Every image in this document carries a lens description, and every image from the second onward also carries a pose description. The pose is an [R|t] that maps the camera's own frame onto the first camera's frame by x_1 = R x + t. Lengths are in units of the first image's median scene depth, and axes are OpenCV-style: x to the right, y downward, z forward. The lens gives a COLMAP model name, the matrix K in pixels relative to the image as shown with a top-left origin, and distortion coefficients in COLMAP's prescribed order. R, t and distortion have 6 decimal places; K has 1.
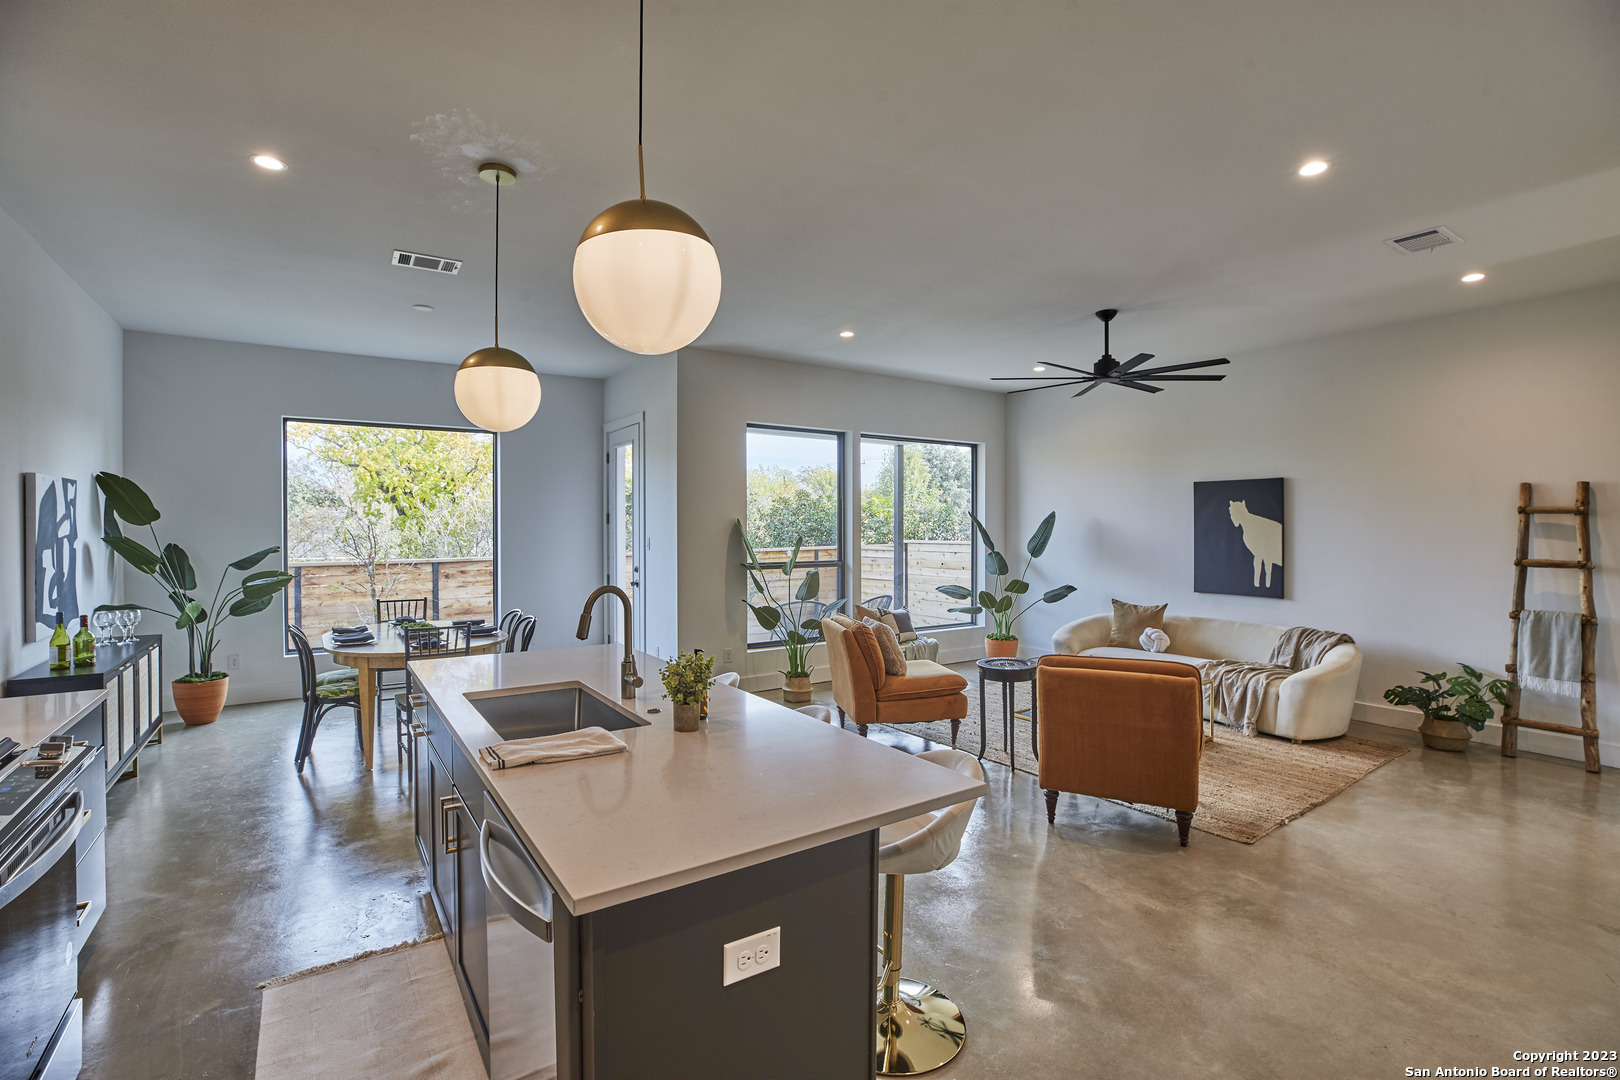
lens RADIAL K [[745.2, 0, 804.2], [0, 745.2, 531.9], [0, 0, 1]] dist [-0.045107, 0.014420]
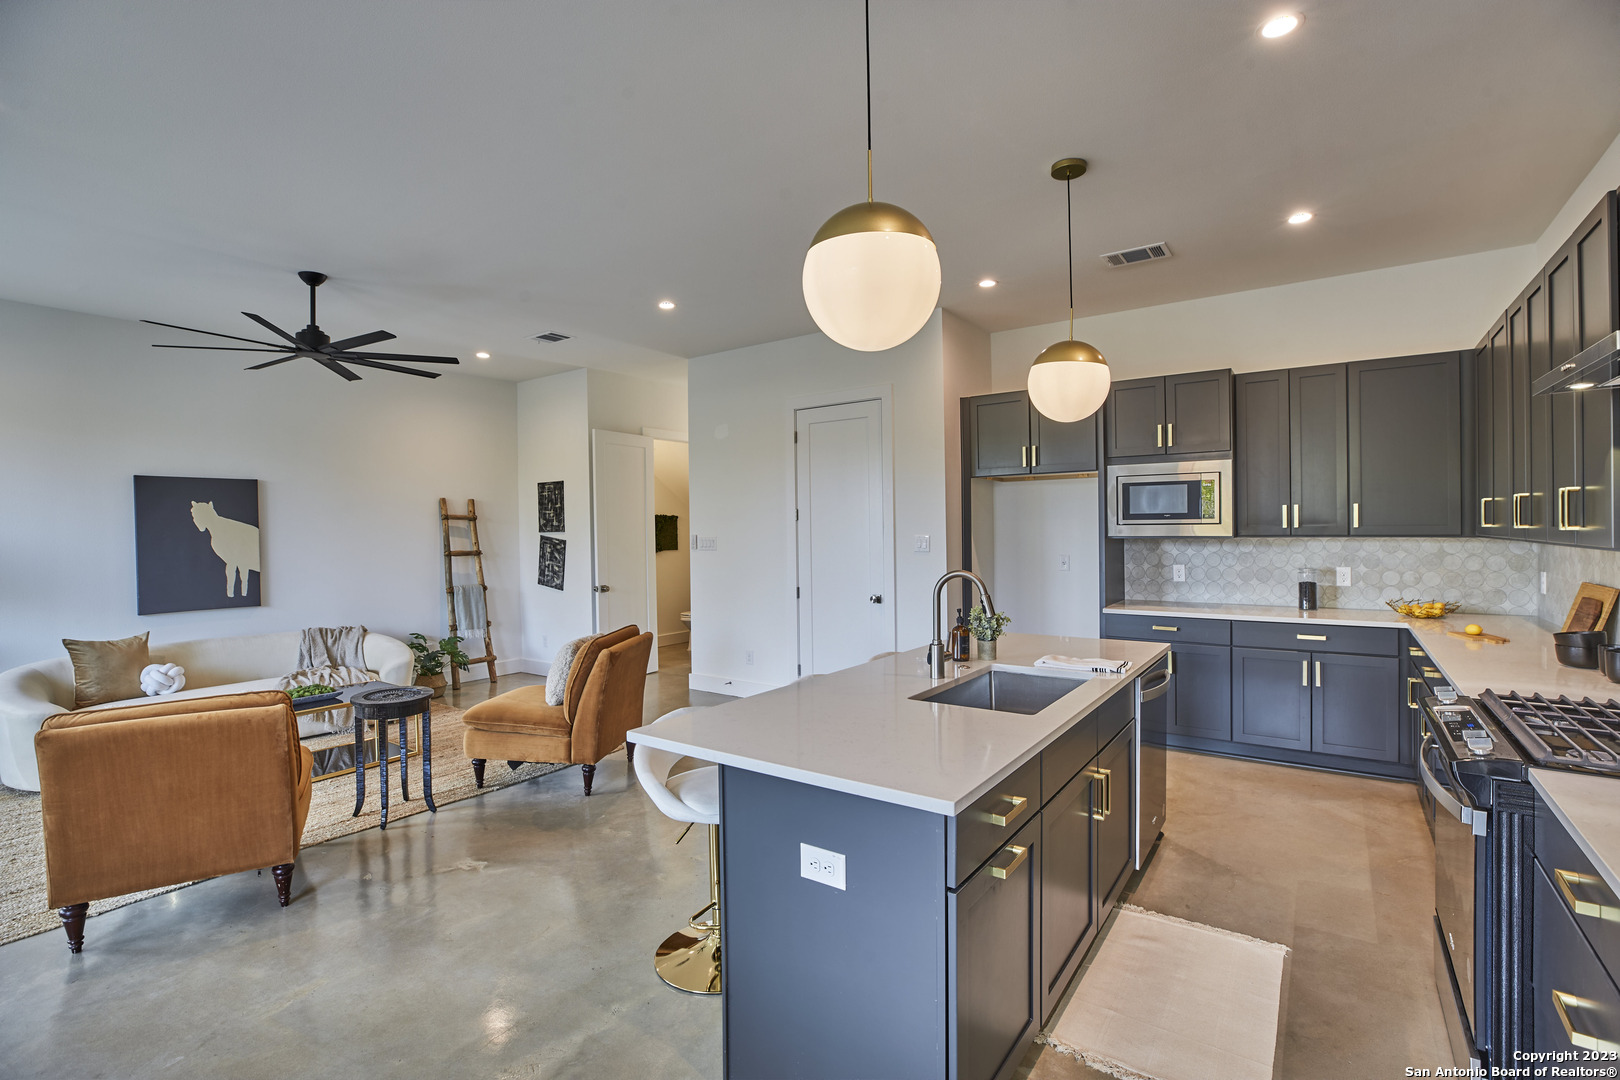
lens RADIAL K [[745.2, 0, 806.0], [0, 745.2, 532.2], [0, 0, 1]] dist [-0.045107, 0.014420]
pose [[-0.341050, -0.000733, 0.940045, -0.532326], [0.021558, 0.999731, 0.008600, 0.002223], [-0.939798, 0.023199, -0.340942, 0.708132]]
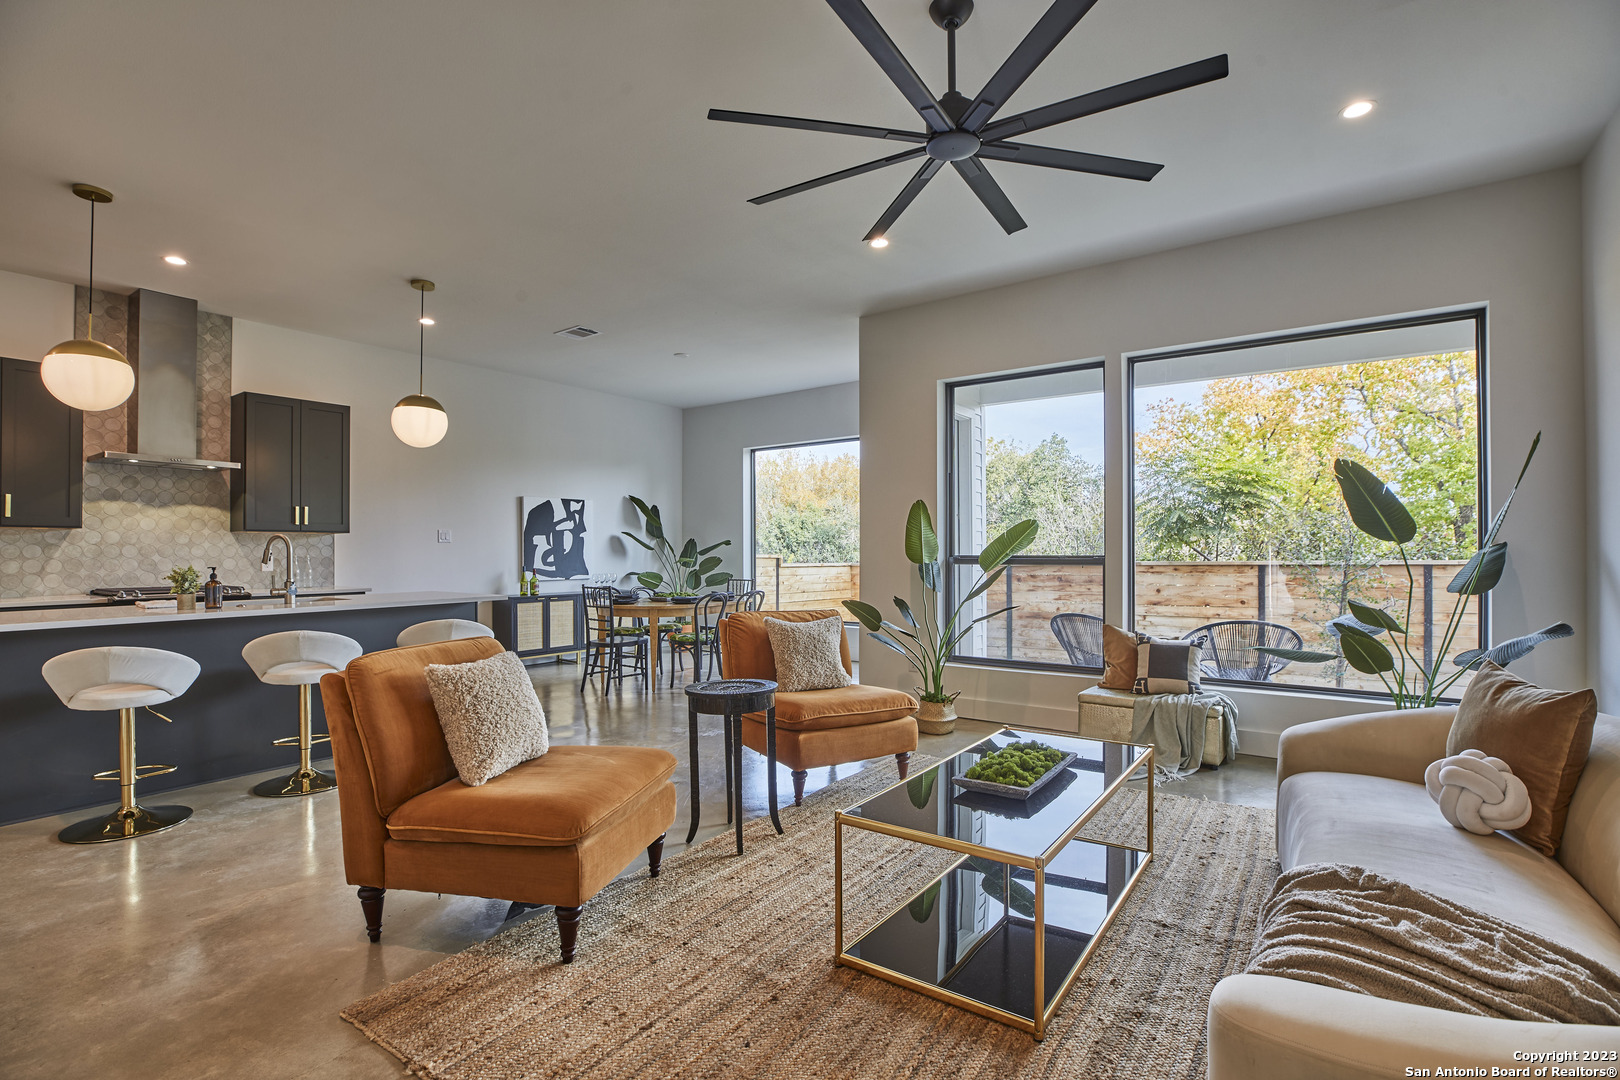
lens RADIAL K [[745.2, 0, 811.4], [0, 745.2, 547.6], [0, 0, 1]] dist [-0.045107, 0.014420]
pose [[0.344787, -0.007598, -0.938650, 0.762681], [-0.004399, 0.999943, -0.009710, 0.051687], [0.938671, 0.007477, 0.344734, 0.703282]]
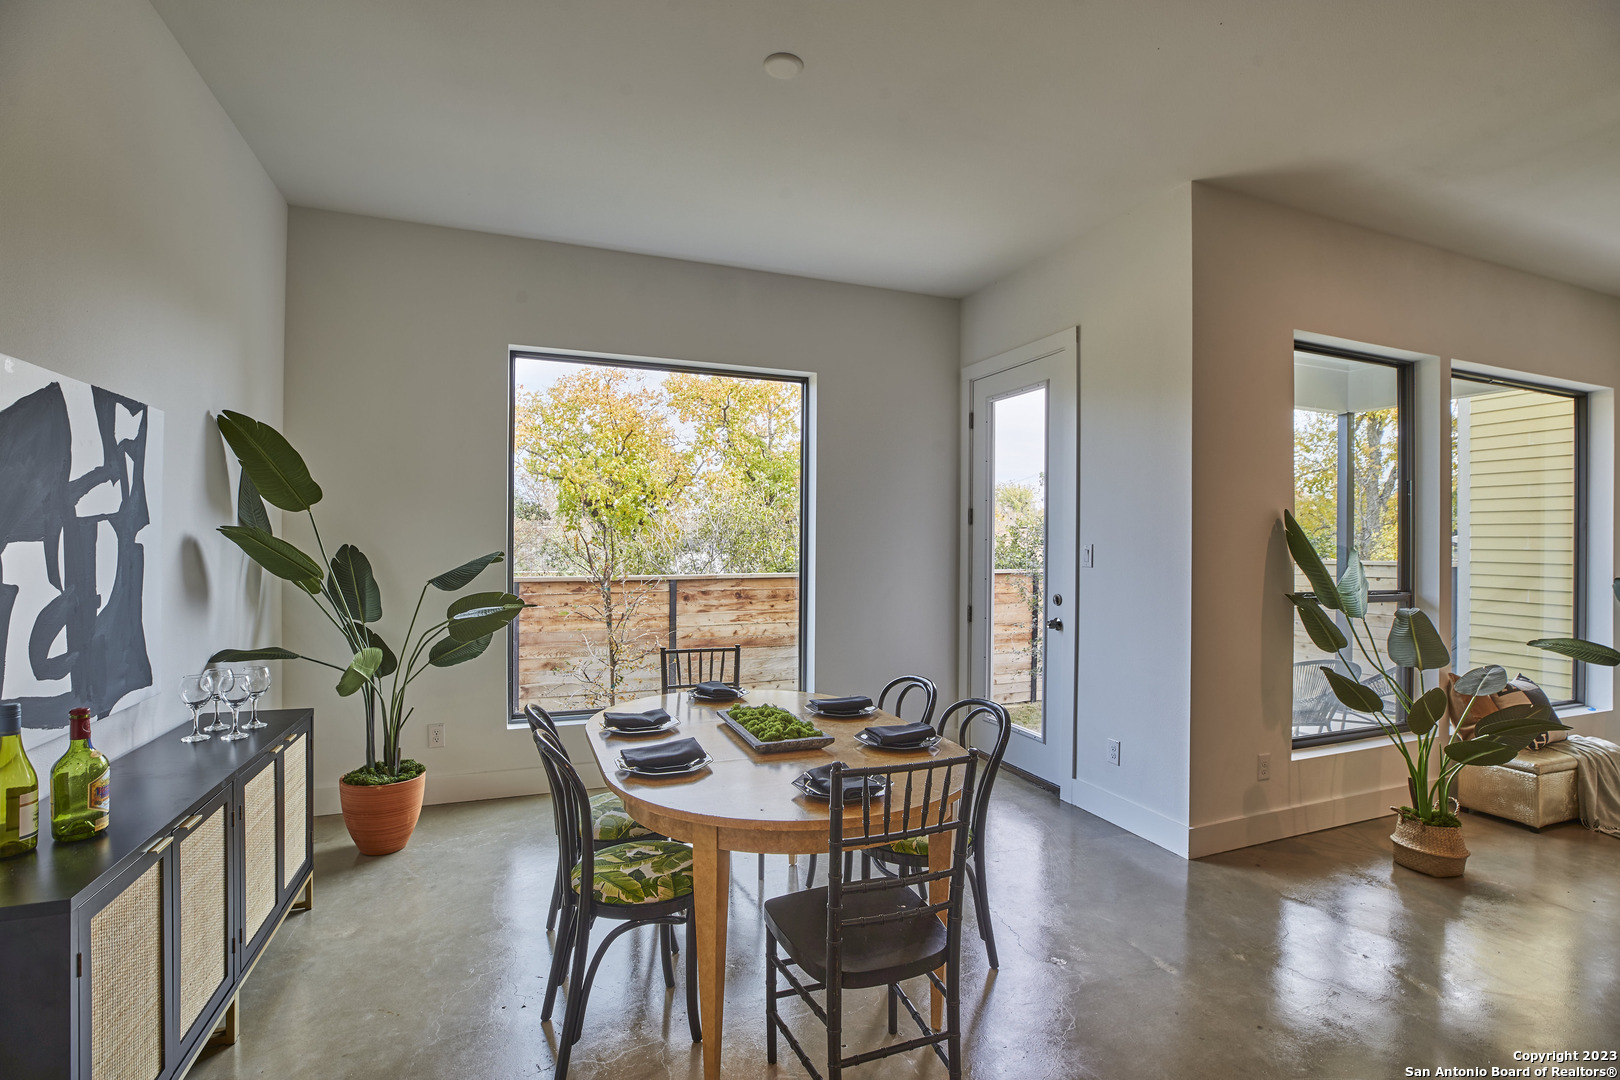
lens RADIAL K [[745.2, 0, 802.2], [0, 745.2, 546.5], [0, 0, 1]] dist [-0.045107, 0.014420]
pose [[0.975761, 0.008442, -0.218677, -0.368347], [-0.009983, 0.999932, -0.005946, 0.017692], [0.218612, 0.007985, 0.975779, 0.489196]]
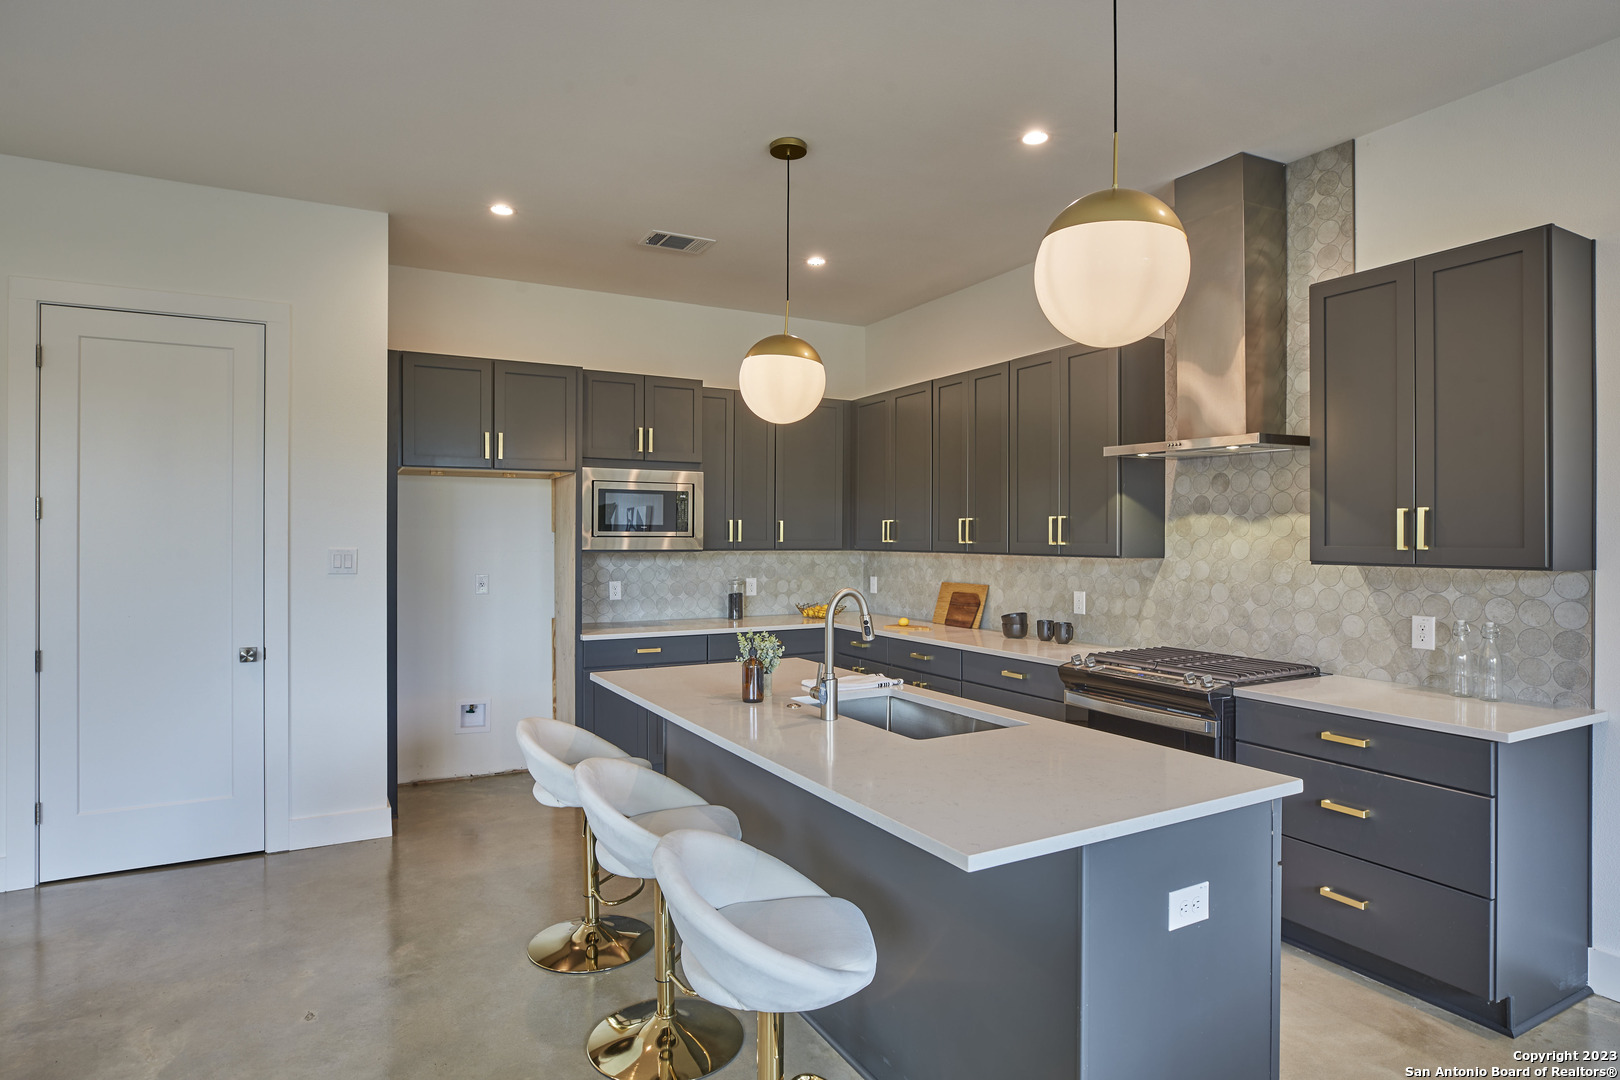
lens RADIAL K [[890.7, 0, 815.4], [0, 890.7, 530.9], [0, 0, 1]] dist [-0.024673, 0.003008]
pose [[-0.996081, -0.002096, 0.088424, -0.140980], [-0.001775, 0.999992, 0.003708, -0.000576], [-0.088431, 0.003537, -0.996076, 0.944700]]
